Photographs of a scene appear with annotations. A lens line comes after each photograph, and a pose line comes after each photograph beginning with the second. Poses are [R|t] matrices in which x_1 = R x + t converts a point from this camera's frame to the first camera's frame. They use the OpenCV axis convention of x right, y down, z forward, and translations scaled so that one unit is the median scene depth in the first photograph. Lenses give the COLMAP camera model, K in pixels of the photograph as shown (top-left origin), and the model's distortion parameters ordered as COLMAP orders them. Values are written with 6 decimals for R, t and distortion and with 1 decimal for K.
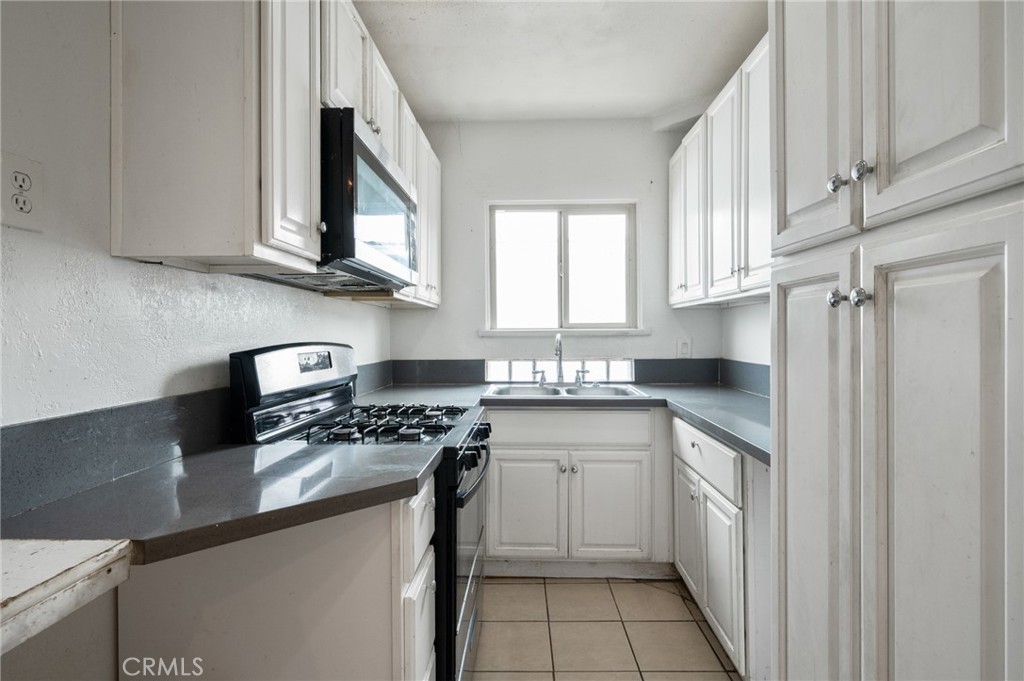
lens RADIAL K [[488.7, 0, 512.5], [0, 488.7, 334.0], [0, 0, 1]] dist [-0.001635, 0.000464]
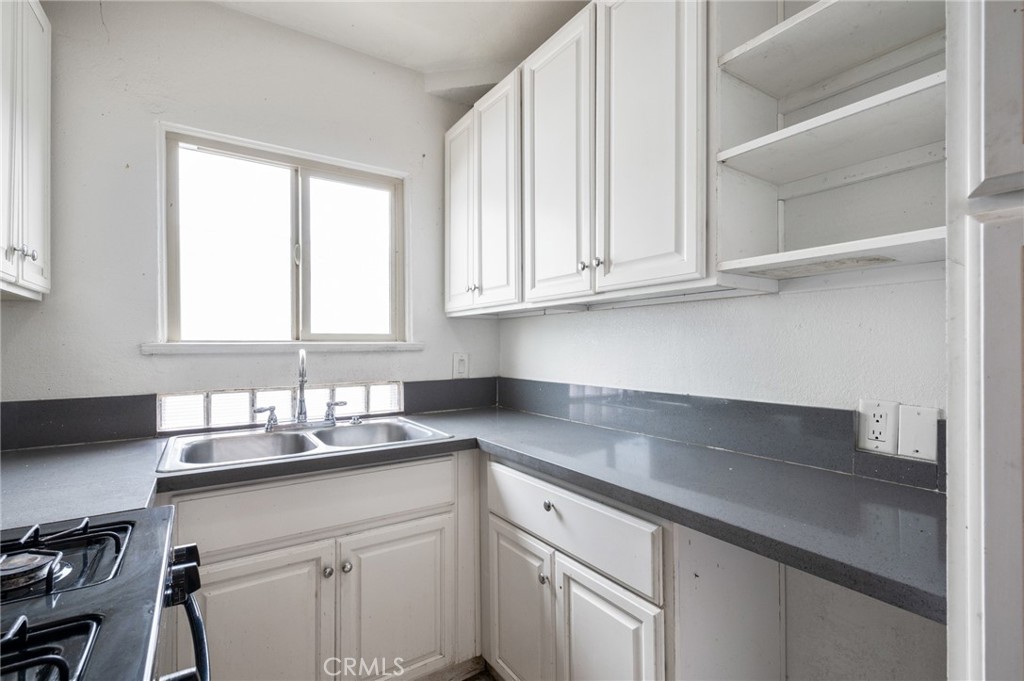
lens RADIAL K [[462.9, 0, 512.3], [0, 462.9, 344.7], [0, 0, 1]] dist [-0.002773, -0.000353]
pose [[0.805231, 0.001790, 0.592958, -0.045495], [0.003042, 0.999970, -0.007150, -0.001100], [-0.592953, 0.007562, 0.805201, 0.342275]]
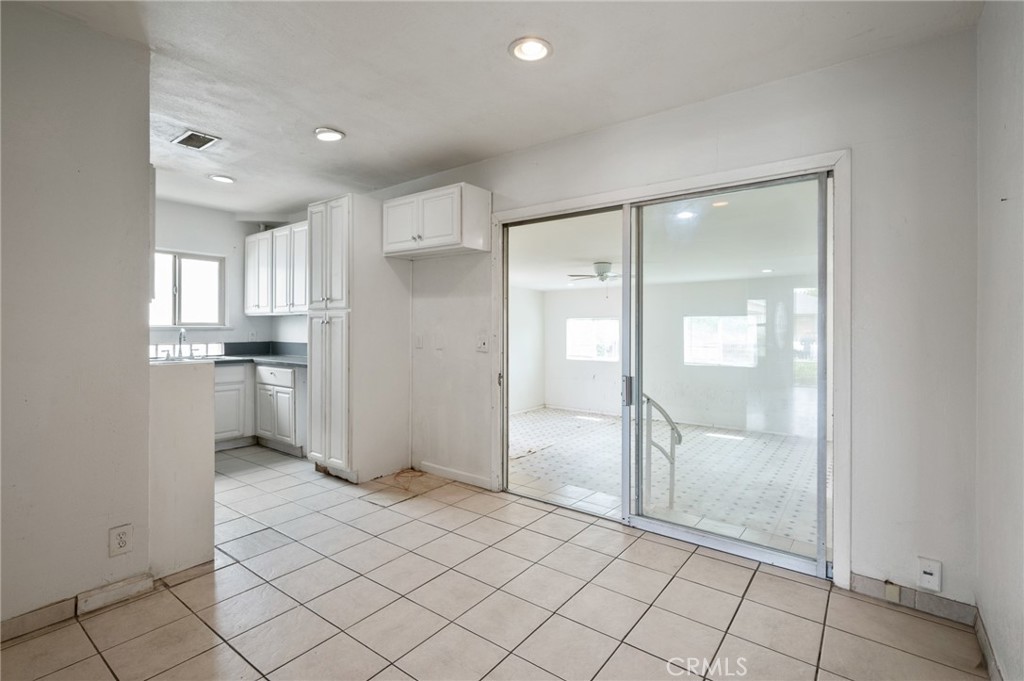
lens RADIAL K [[472.2, 0, 515.4], [0, 472.2, 327.7], [0, 0, 1]] dist [0.001728, 0.000101]
pose [[0.567237, 0.008429, 0.823511, -0.637167], [-0.003876, 0.999964, -0.007565, 0.004971], [-0.823545, 0.001099, 0.567250, -0.976100]]
